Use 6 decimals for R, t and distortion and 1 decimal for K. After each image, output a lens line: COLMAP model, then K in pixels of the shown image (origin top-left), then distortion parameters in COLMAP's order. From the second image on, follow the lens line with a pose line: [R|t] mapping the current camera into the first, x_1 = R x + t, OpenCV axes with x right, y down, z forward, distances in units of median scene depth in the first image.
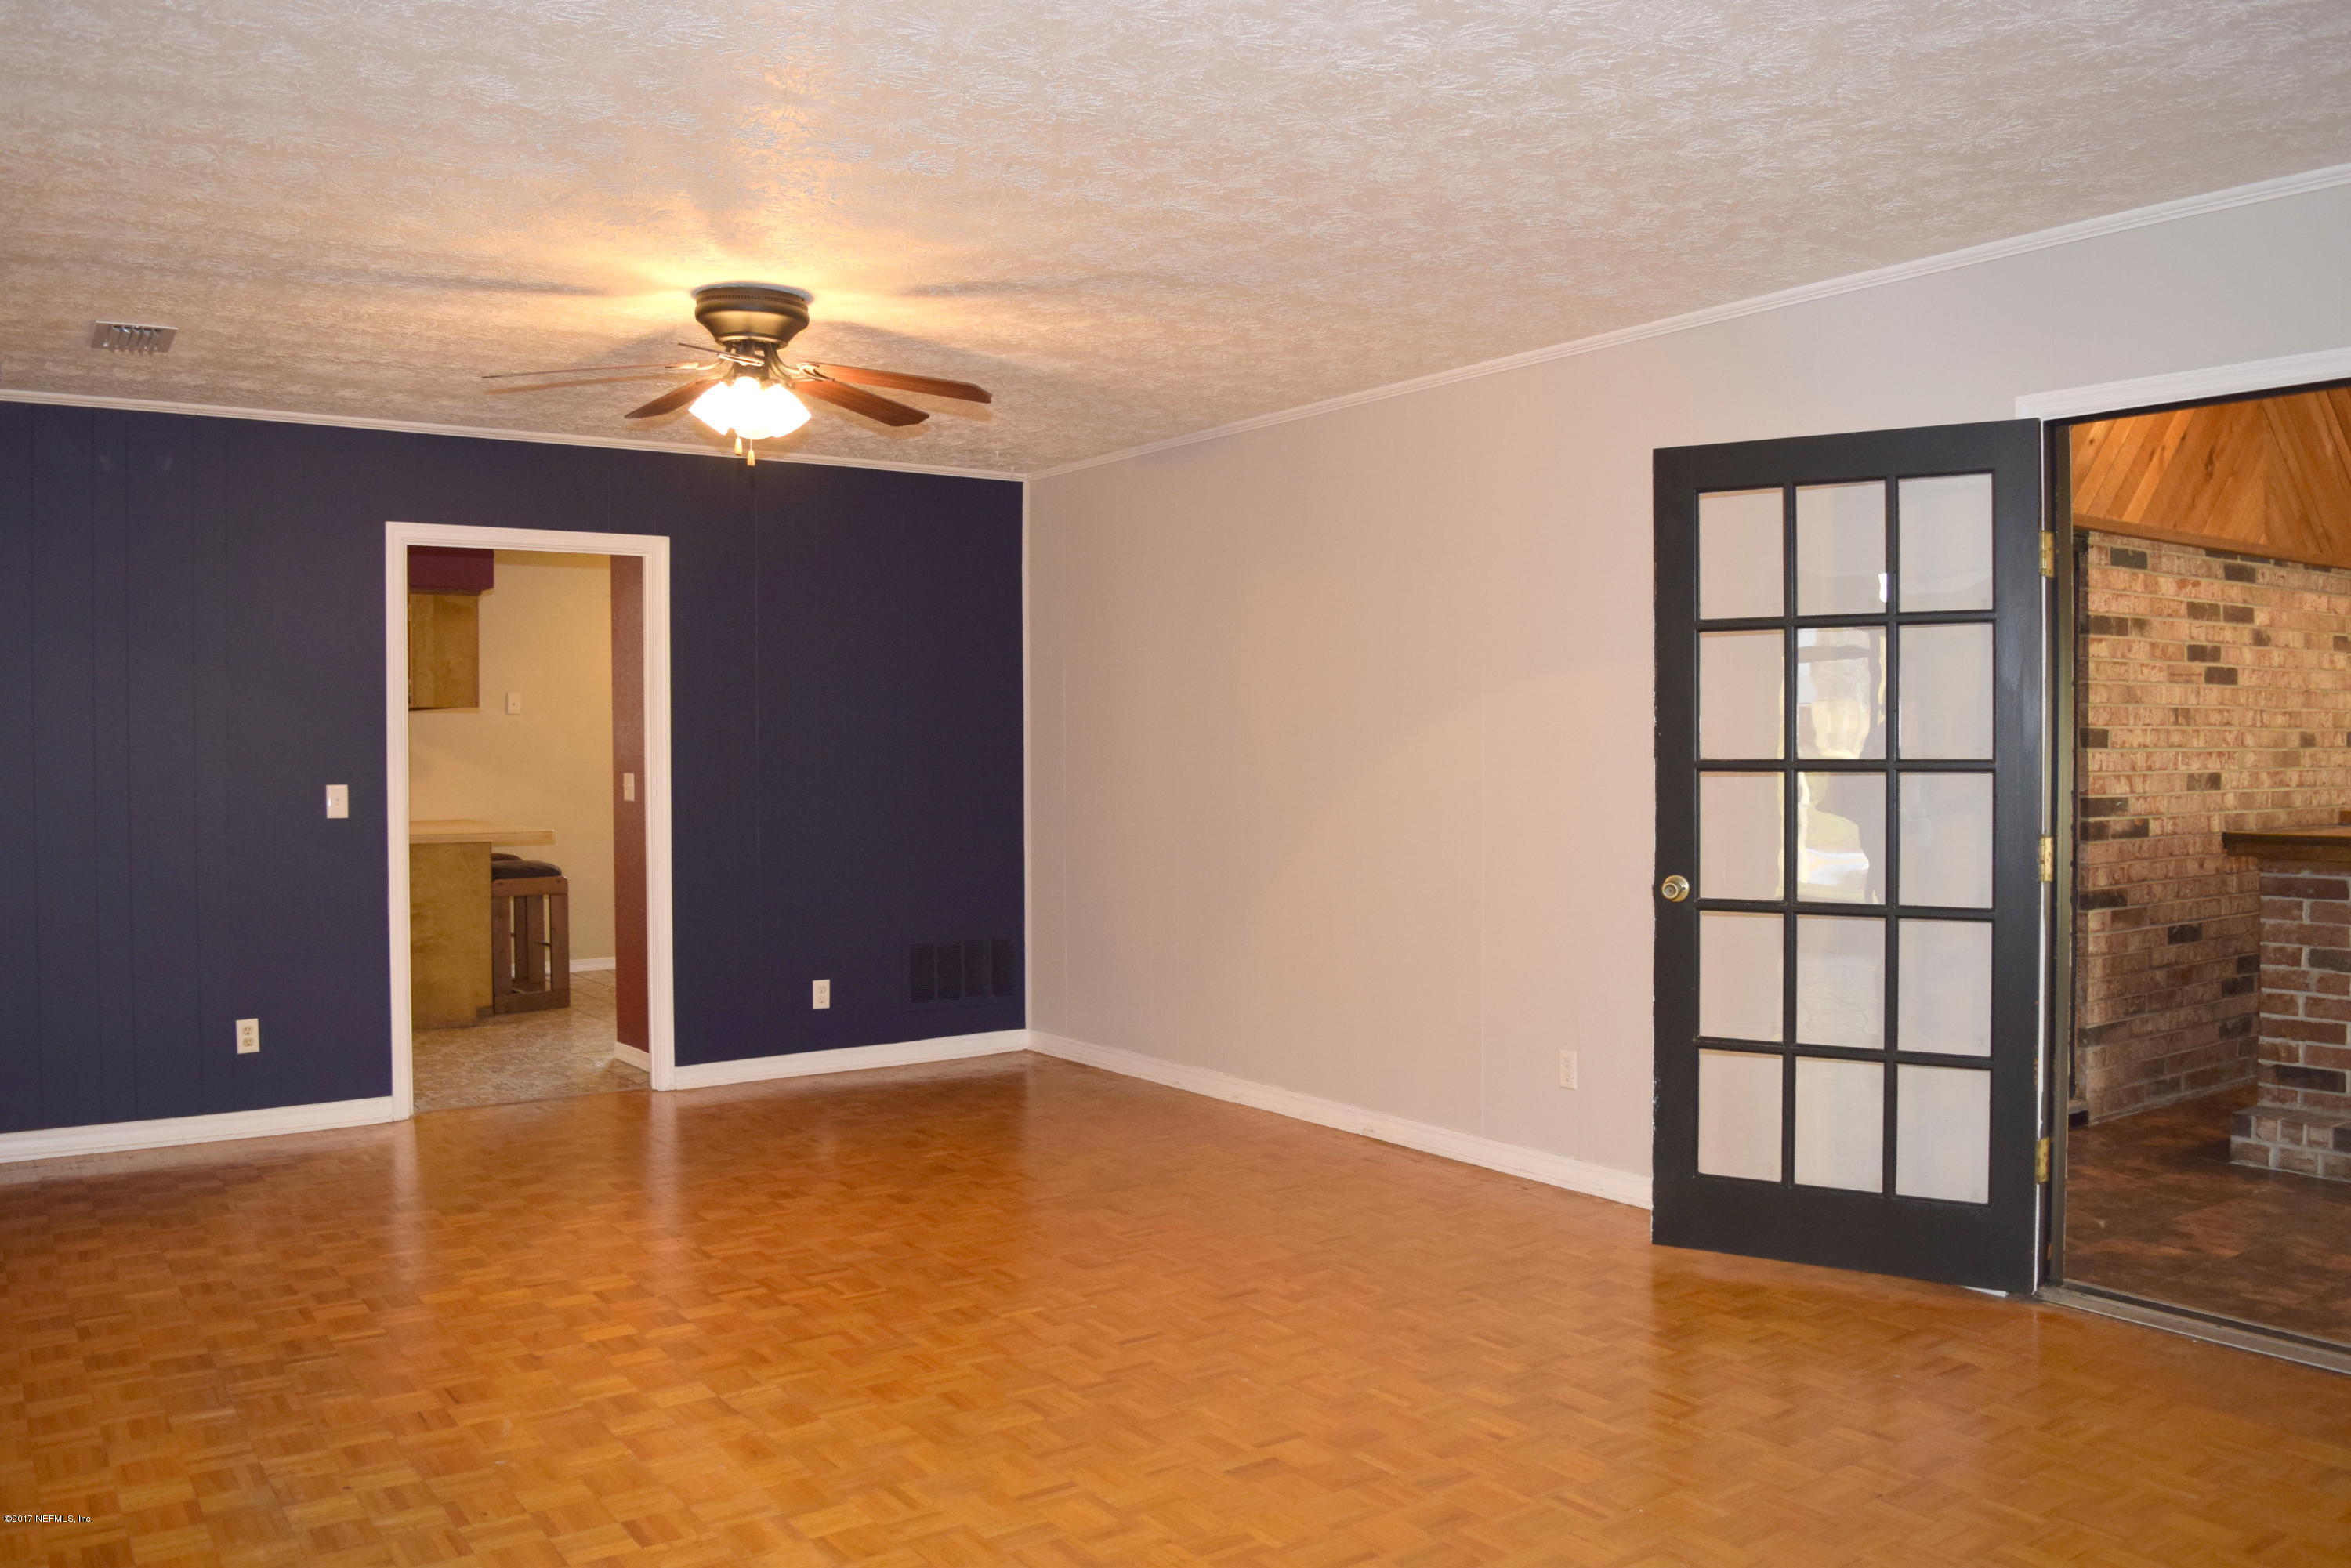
lens RADIAL K [[1831.2, 0, 1176.2], [0, 1831.2, 782.6], [0, 0, 1]] dist [-0.095391, 0.021015]
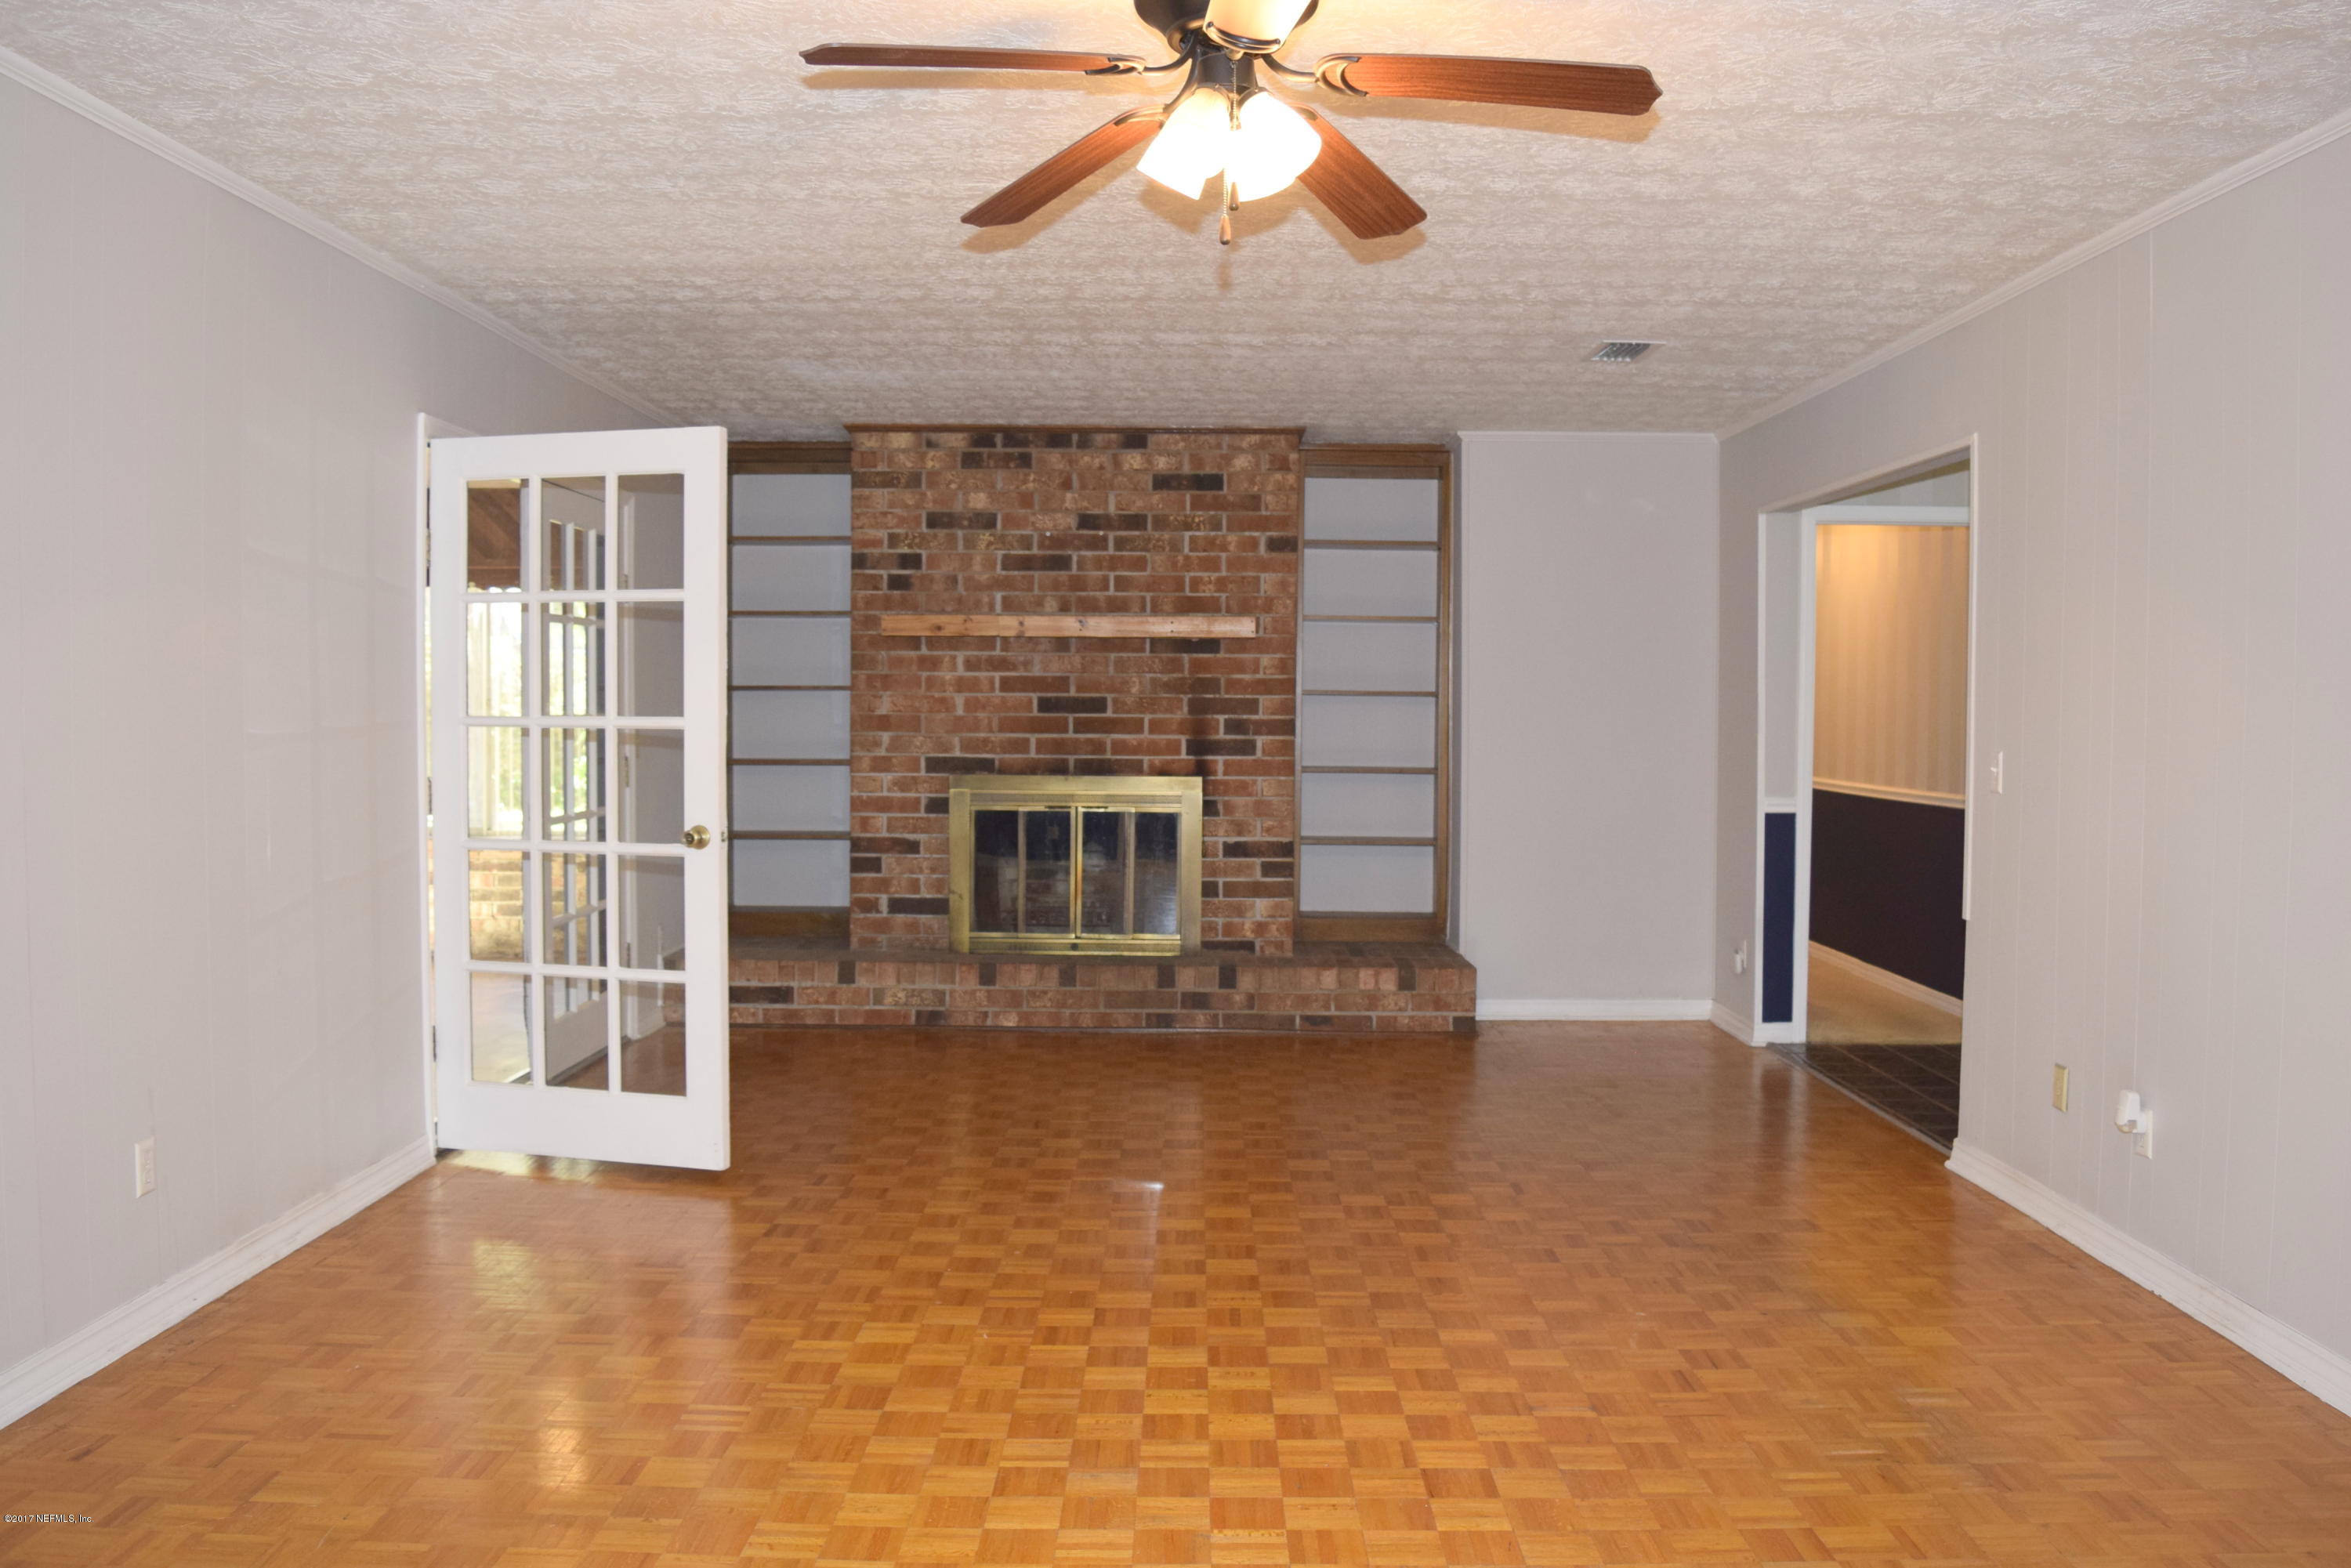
lens RADIAL K [[1831.2, 0, 1181.0], [0, 1831.2, 787.6], [0, 0, 1]] dist [-0.095391, 0.021015]
pose [[-0.815529, -0.029512, 0.577963, -0.685968], [0.002646, 0.998498, 0.054719, -0.030295], [-0.578710, 0.046154, -0.814227, 1.804501]]
